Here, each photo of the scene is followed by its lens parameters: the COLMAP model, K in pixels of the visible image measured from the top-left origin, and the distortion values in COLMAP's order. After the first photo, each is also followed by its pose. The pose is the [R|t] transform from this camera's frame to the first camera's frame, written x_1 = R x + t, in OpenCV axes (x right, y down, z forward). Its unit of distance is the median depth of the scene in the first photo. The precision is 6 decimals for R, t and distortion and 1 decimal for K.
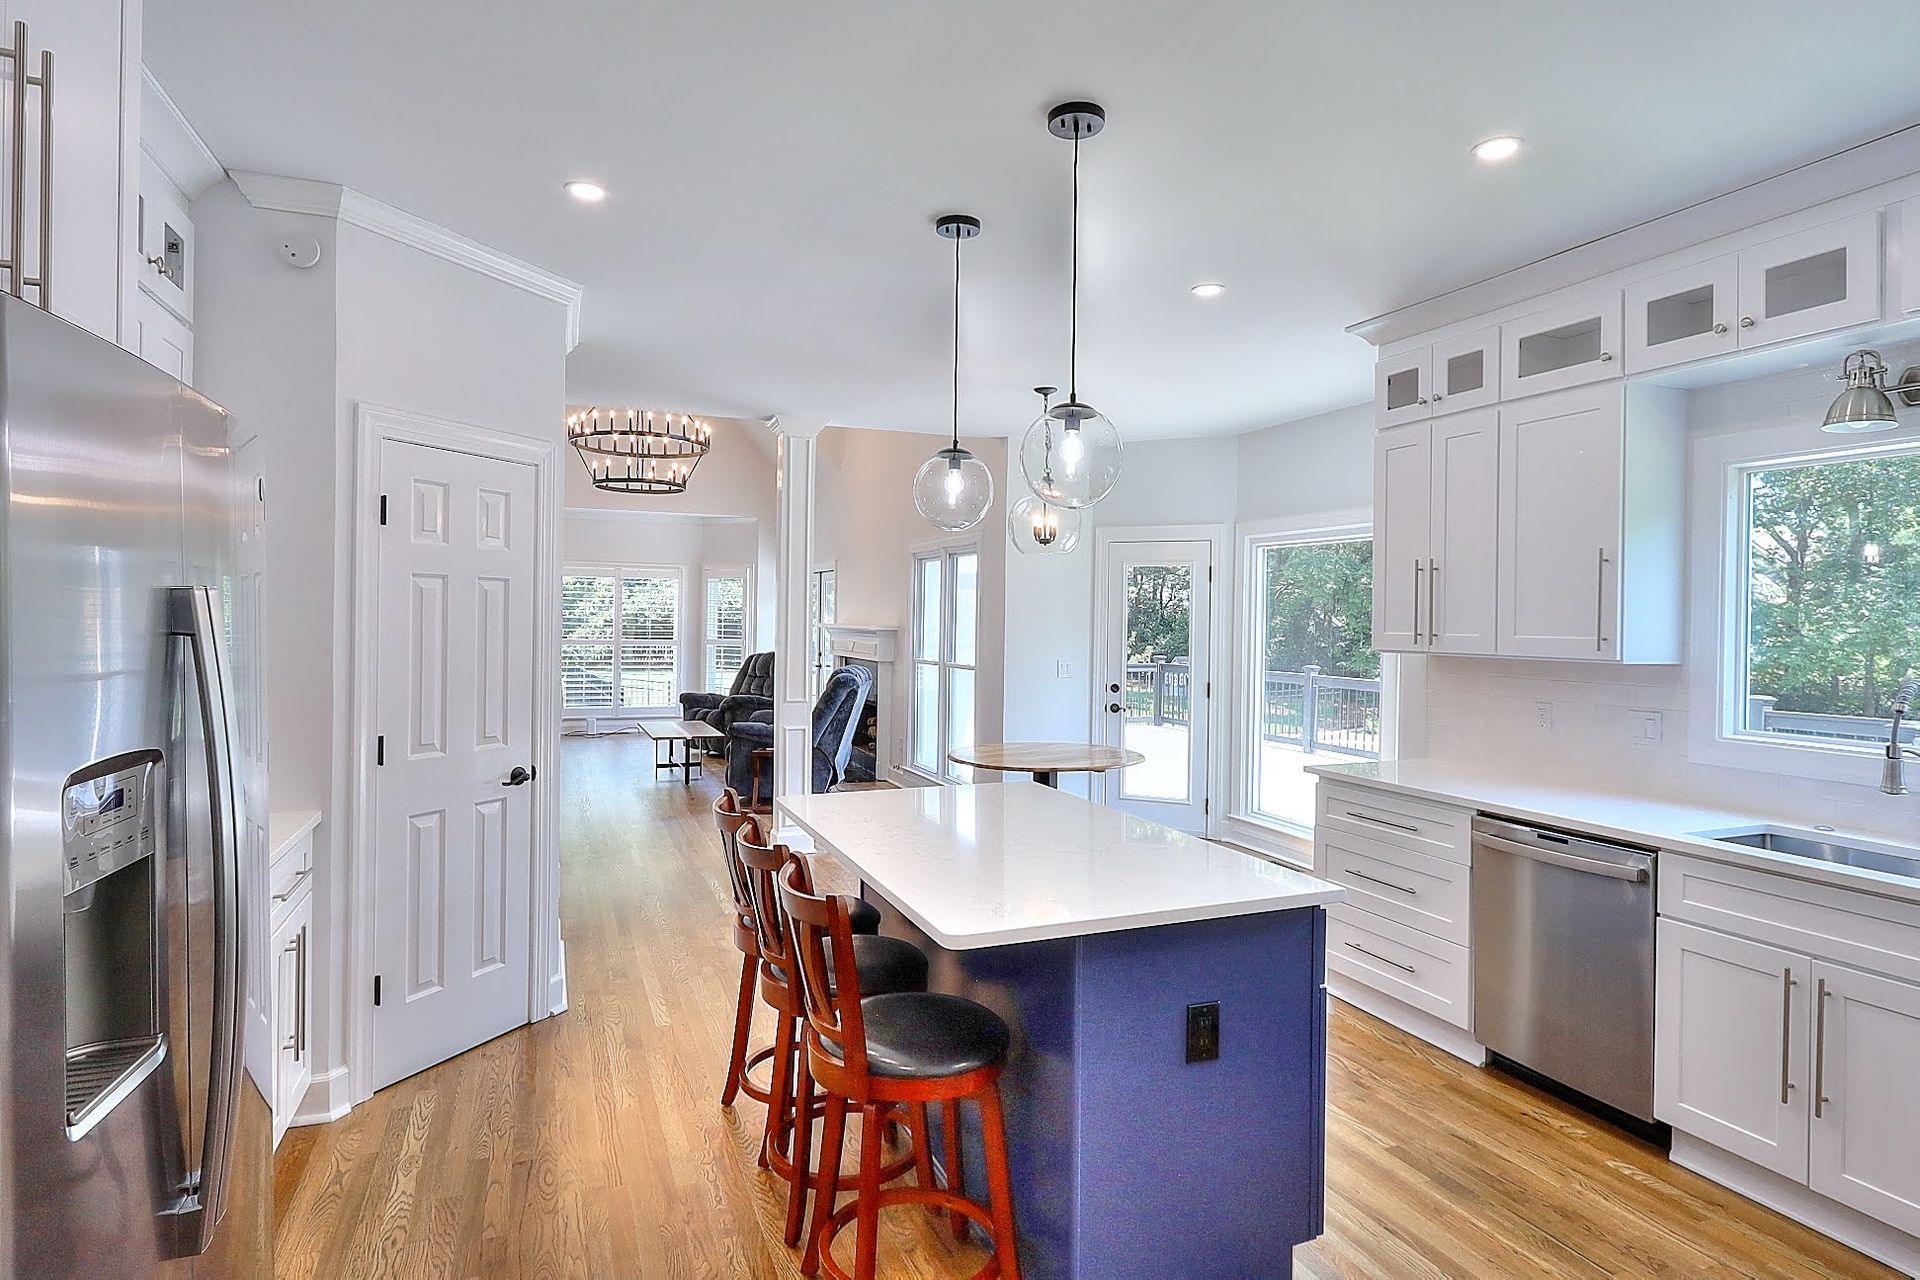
lens RADIAL K [[881.1, 0, 953.3], [0, 881.1, 633.5], [0, 0, 1]] dist [0.003299, 0.000114]
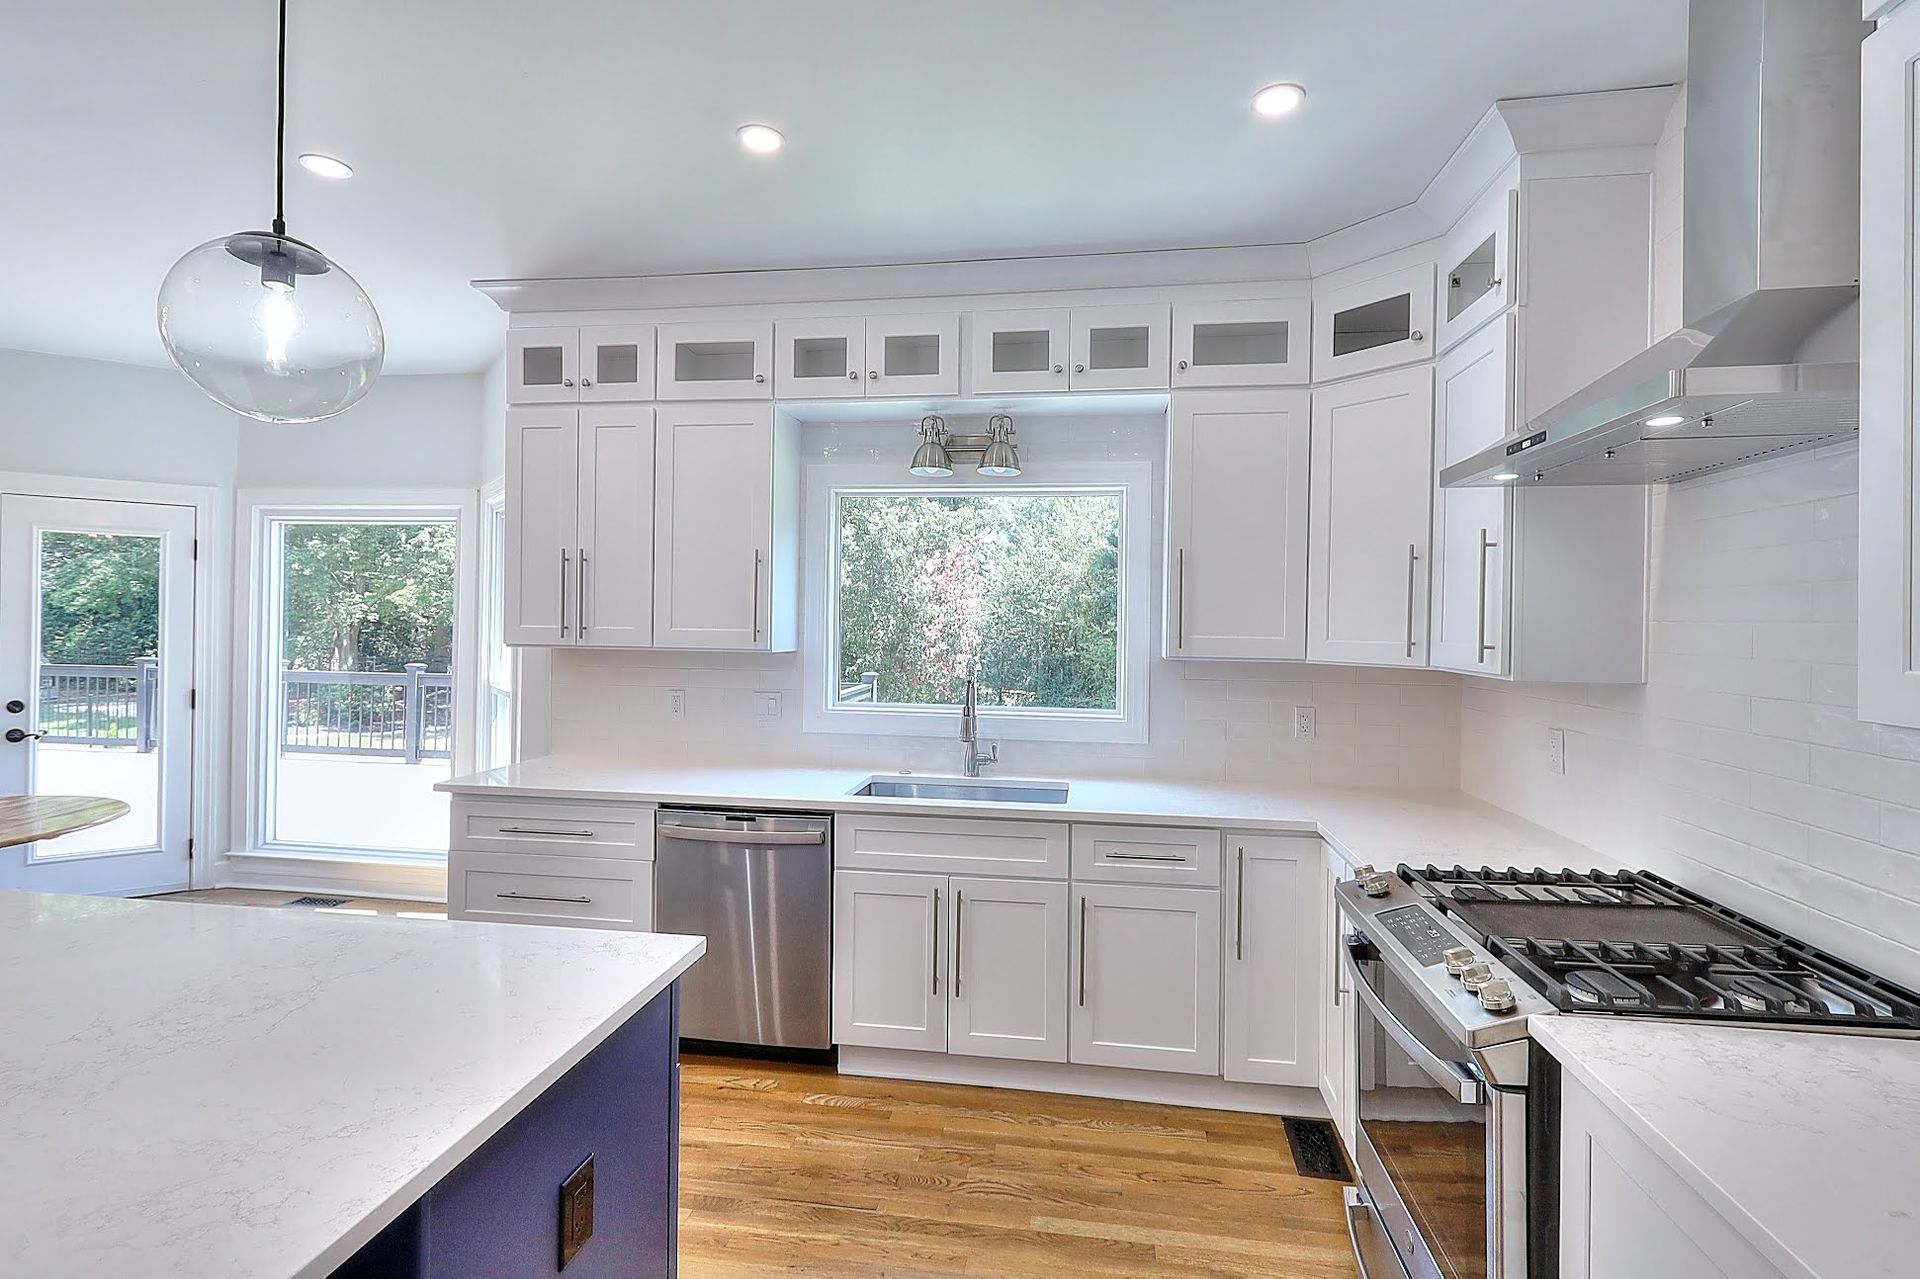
lens RADIAL K [[881.1, 0, 963.3], [0, 881.1, 625.3], [0, 0, 1]] dist [0.003299, 0.000114]
pose [[0.535265, -0.007602, 0.844650, -0.071117], [0.006268, 0.999968, 0.005028, -0.004770], [-0.844661, 0.002603, 0.535295, 0.190634]]
